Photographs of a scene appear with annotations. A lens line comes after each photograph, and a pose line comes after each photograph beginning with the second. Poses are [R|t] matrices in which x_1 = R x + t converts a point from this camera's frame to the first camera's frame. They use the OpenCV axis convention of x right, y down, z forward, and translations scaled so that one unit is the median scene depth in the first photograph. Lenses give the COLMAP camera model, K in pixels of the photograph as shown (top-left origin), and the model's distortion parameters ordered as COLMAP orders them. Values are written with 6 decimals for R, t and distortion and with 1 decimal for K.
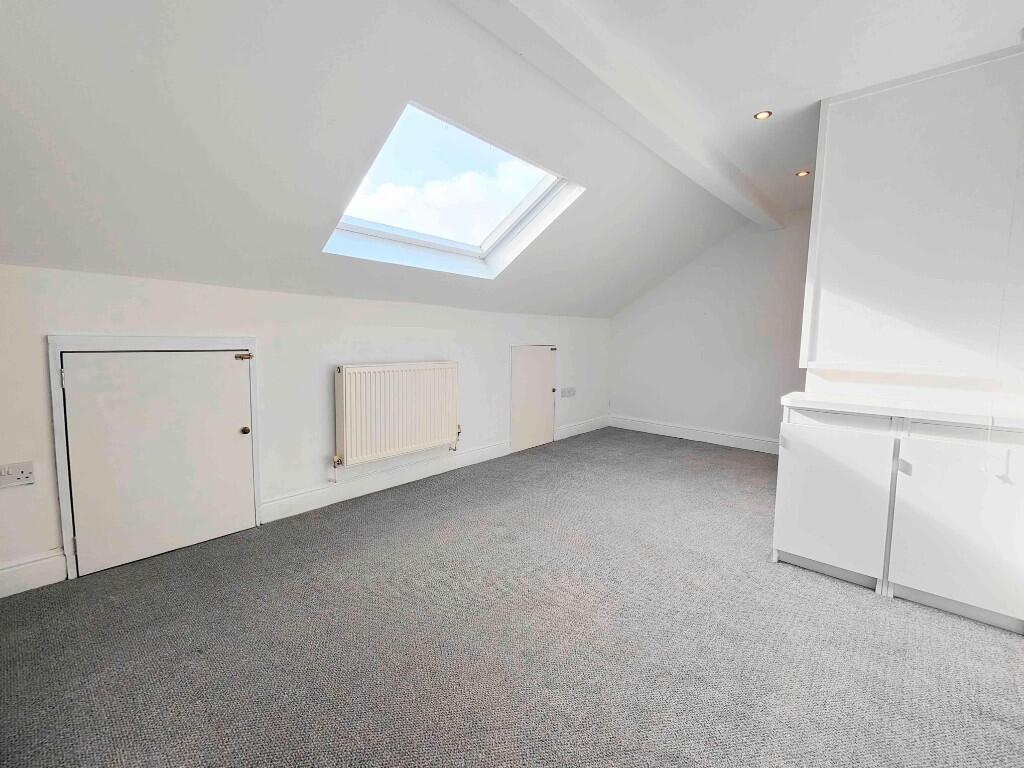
lens RADIAL K [[447.1, 0, 511.7], [0, 447.1, 379.6], [0, 0, 1]] dist [0.002992, 0.000398]
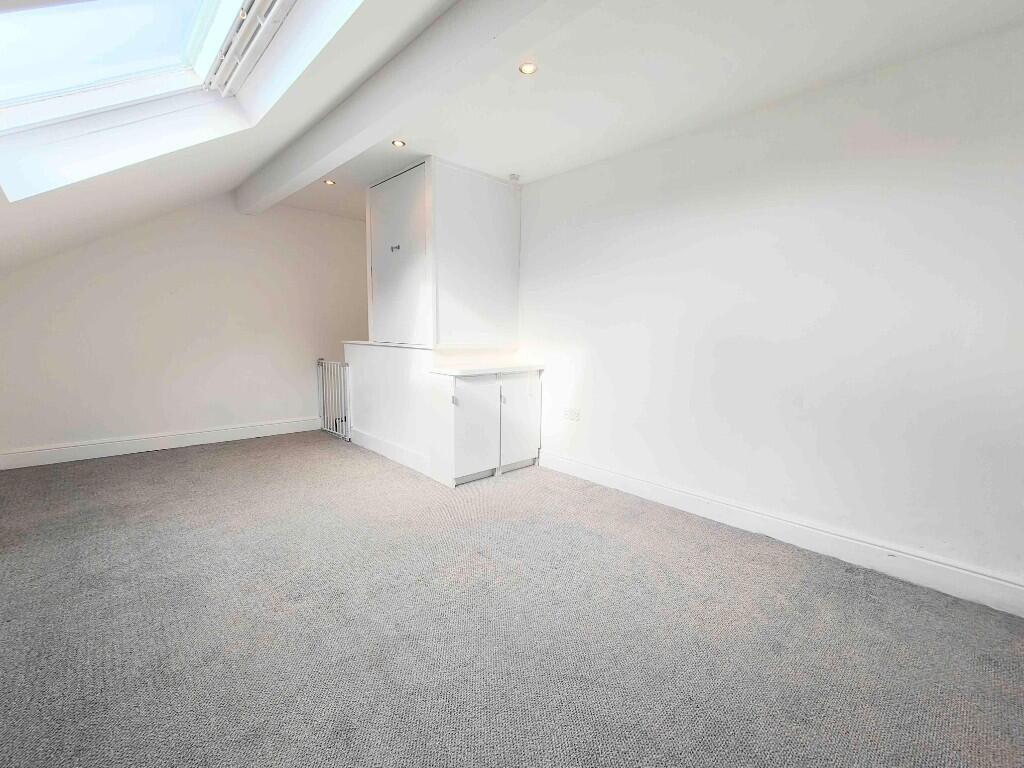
lens RADIAL K [[447.1, 0, 511.7], [0, 447.1, 379.6], [0, 0, 1]] dist [0.002992, 0.000398]
pose [[0.081161, -0.117255, 0.989780, -0.735096], [0.076930, 0.990830, 0.111071, -0.068180], [-0.993728, 0.067130, 0.089437, 0.674793]]
